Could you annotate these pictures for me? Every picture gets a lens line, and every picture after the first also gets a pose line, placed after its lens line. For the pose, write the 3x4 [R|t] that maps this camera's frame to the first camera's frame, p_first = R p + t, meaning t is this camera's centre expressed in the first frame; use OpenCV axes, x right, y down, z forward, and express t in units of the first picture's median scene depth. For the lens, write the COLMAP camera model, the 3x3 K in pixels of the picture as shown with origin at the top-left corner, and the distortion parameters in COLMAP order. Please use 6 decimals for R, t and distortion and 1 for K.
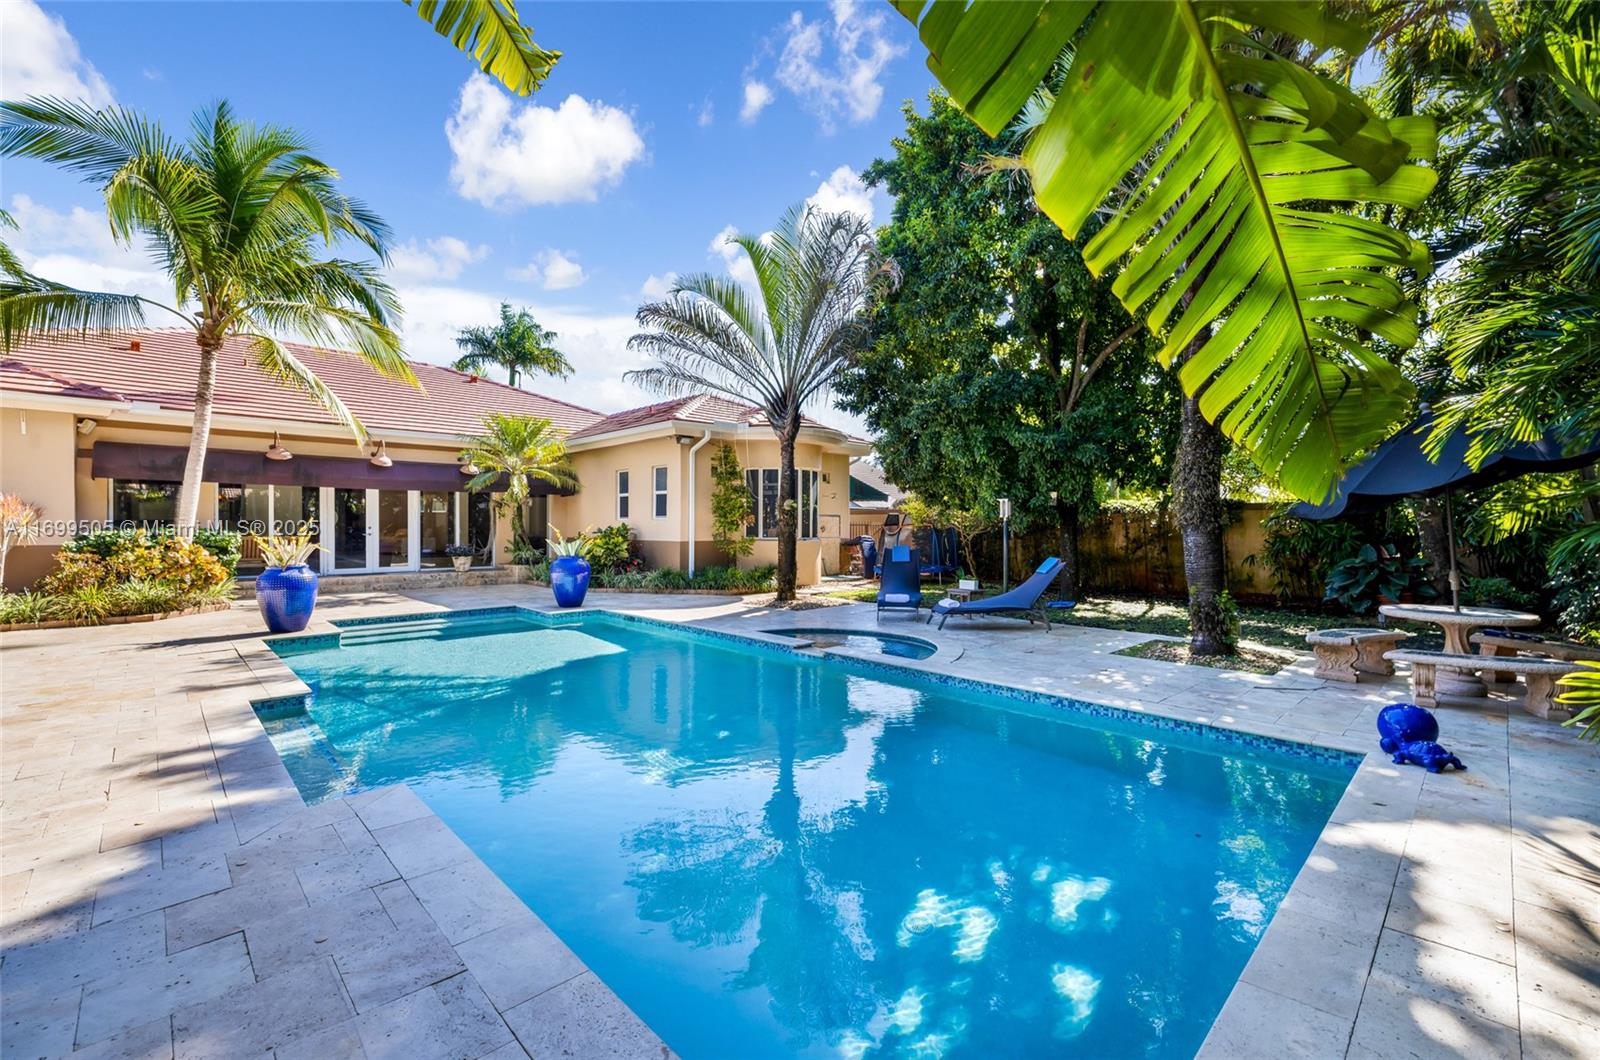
lens RADIAL K [[689.7, 0, 795.5], [0, 689.7, 527.6], [0, 0, 1]] dist [0.002120, -0.001046]
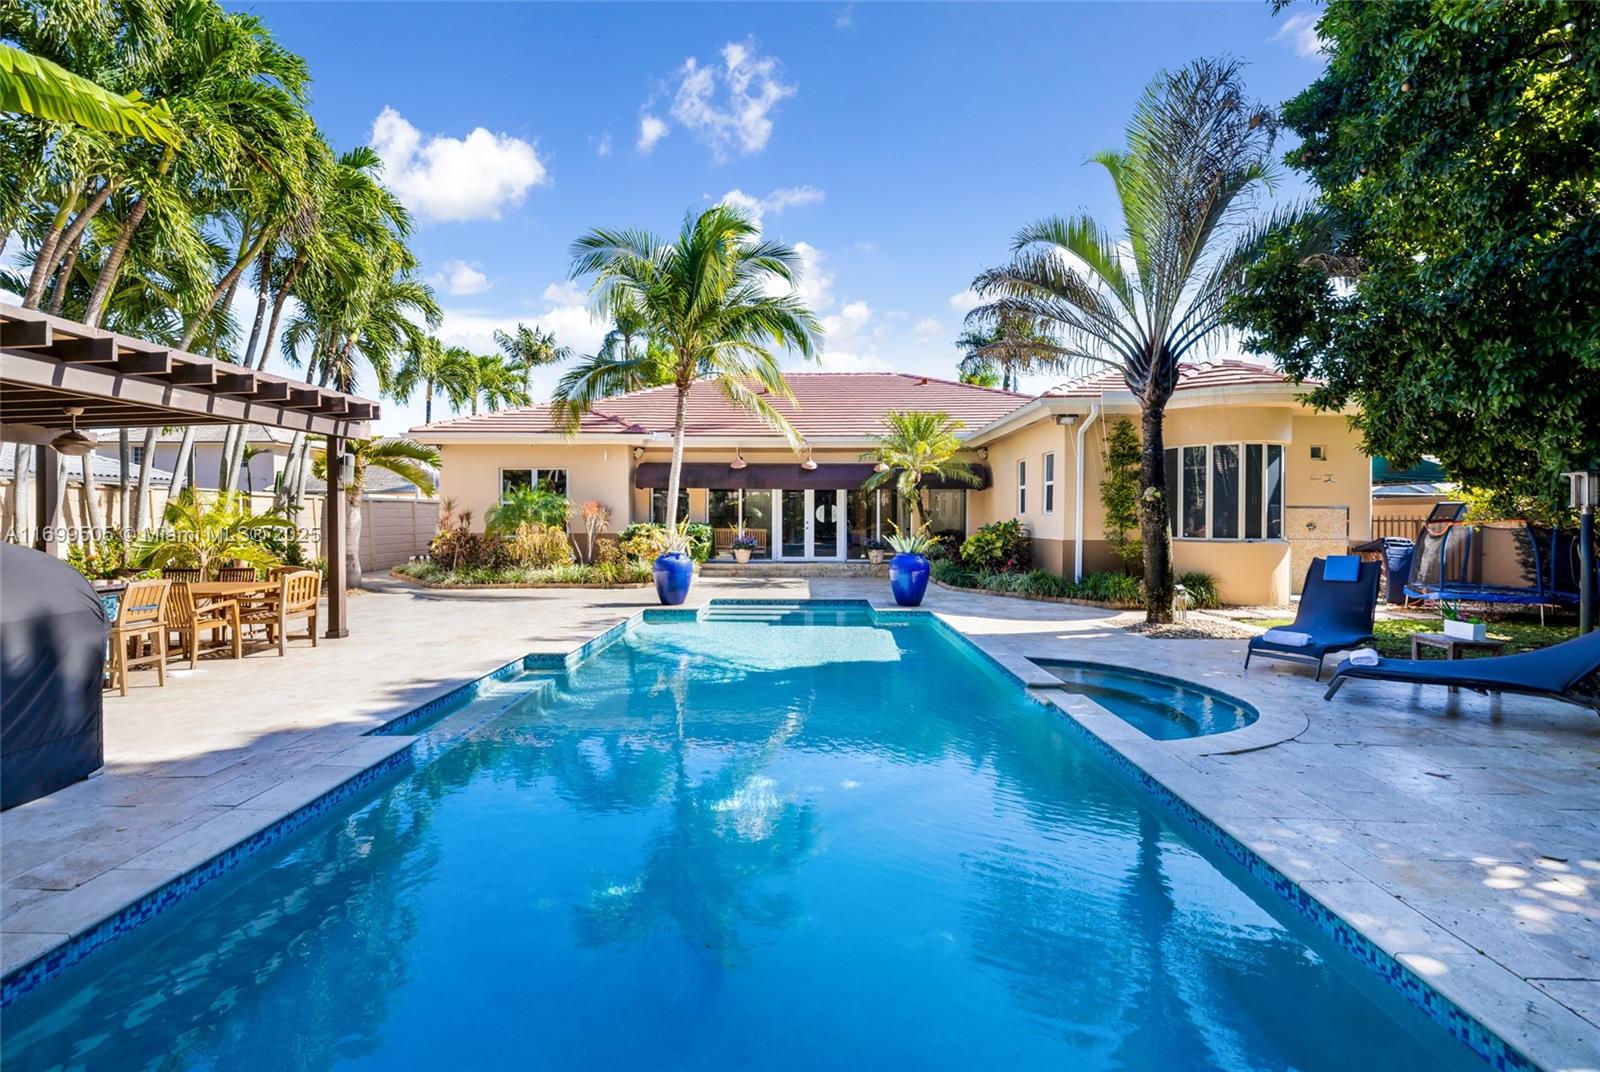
lens RADIAL K [[689.7, 0, 794.6], [0, 689.7, 529.9], [0, 0, 1]] dist [0.002120, -0.001046]
pose [[0.700660, 0.011737, -0.713399, 0.244842], [-0.003645, 0.999911, 0.012871, -0.002860], [0.713486, -0.006418, 0.700640, 0.203096]]
